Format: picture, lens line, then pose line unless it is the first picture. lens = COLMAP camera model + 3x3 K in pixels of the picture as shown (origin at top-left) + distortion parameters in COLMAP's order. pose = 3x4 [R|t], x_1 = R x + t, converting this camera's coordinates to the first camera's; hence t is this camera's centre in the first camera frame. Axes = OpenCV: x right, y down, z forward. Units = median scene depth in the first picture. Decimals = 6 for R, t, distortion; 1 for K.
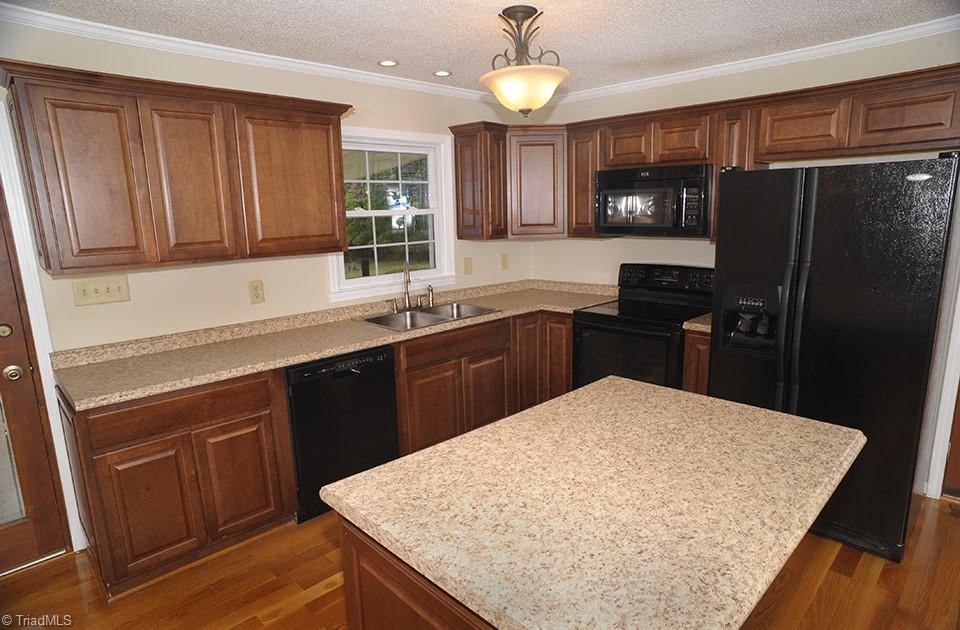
lens RADIAL K [[542.3, 0, 486.2], [0, 542.3, 317.3], [0, 0, 1]] dist [-0.101602, 0.070058]
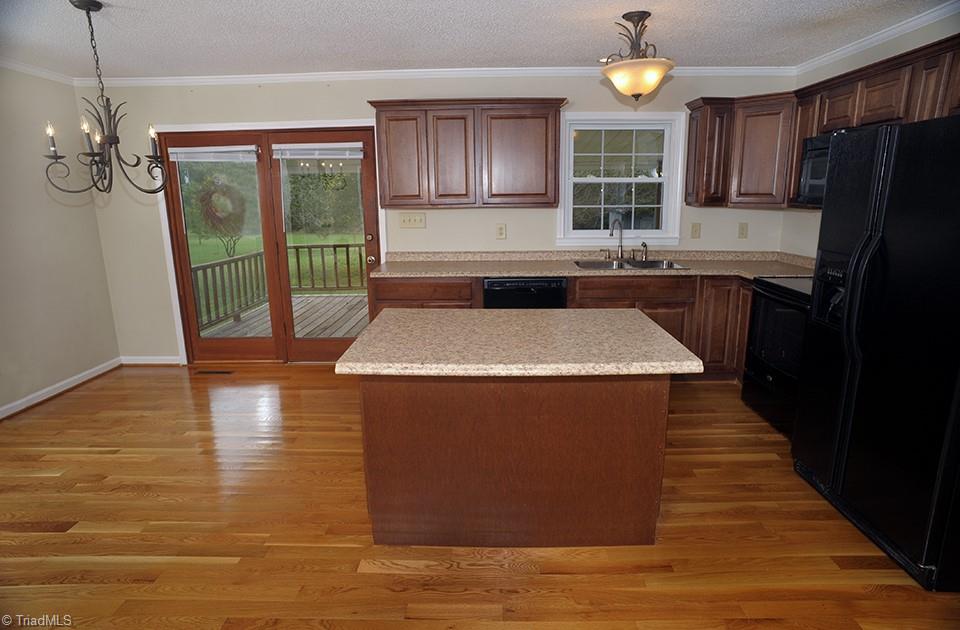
lens RADIAL K [[542.3, 0, 486.2], [0, 542.3, 317.3], [0, 0, 1]] dist [-0.101602, 0.070058]
pose [[0.706012, 0.175361, -0.686146, 0.509361], [-0.140558, 0.984281, 0.106929, 0.026554], [0.694112, 0.020950, 0.719563, -0.082051]]
